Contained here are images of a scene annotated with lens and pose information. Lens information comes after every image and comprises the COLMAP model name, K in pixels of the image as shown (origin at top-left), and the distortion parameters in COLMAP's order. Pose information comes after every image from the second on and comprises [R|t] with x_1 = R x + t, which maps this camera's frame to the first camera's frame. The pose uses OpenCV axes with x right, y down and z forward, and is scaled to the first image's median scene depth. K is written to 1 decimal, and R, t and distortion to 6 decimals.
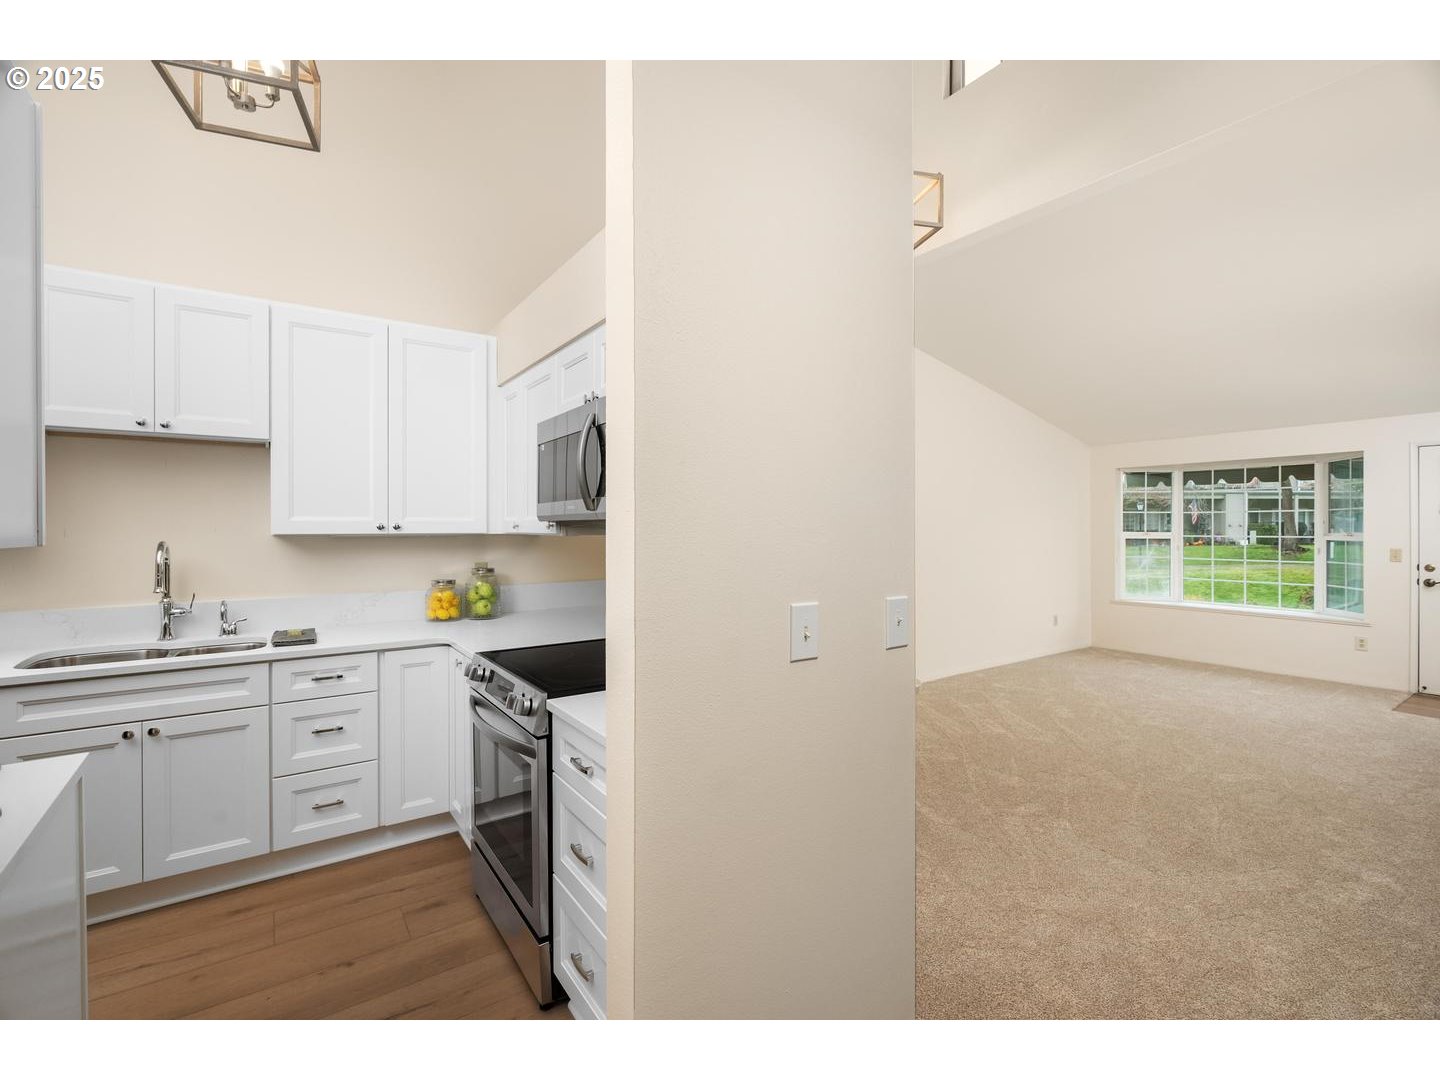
lens RADIAL K [[650.8, 0, 720.1], [0, 650.8, 521.2], [0, 0, 1]] dist [-0.001168, 0.004232]
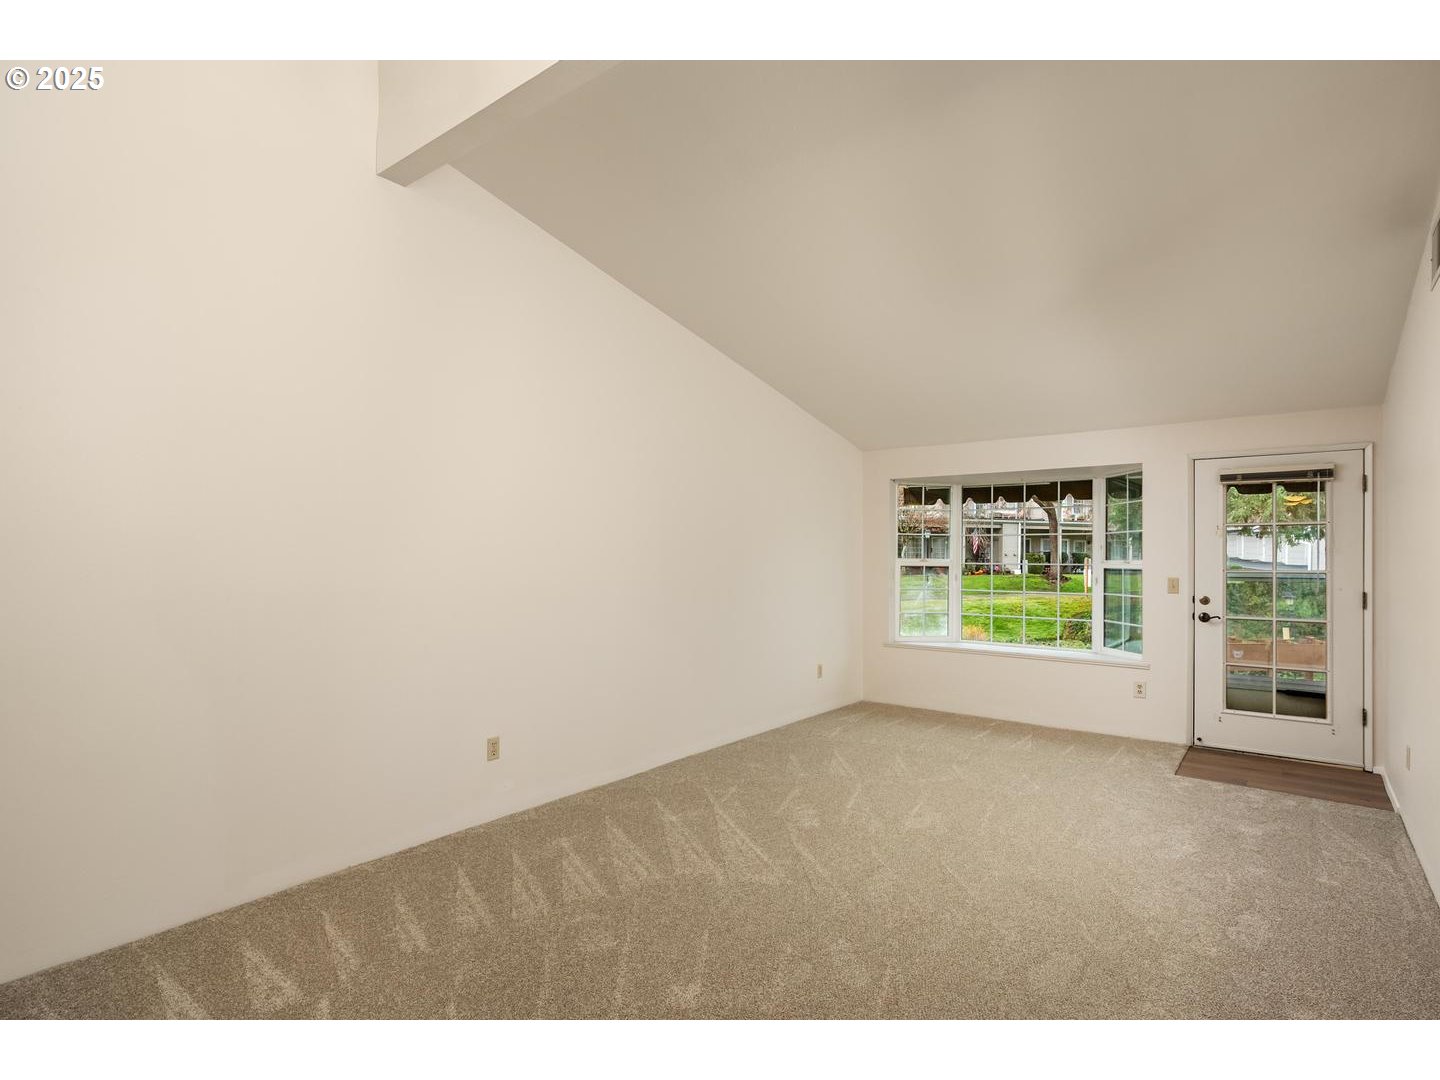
lens RADIAL K [[731.6, 0, 720.0], [0, 731.6, 540.0], [0, 0, 1]] dist [0.020311, 0.000171]
pose [[0.957401, 0.011235, 0.288542, 0.150755], [-0.007979, 0.999891, -0.012460, 0.007370], [-0.288651, 0.009627, 0.957386, 0.198822]]
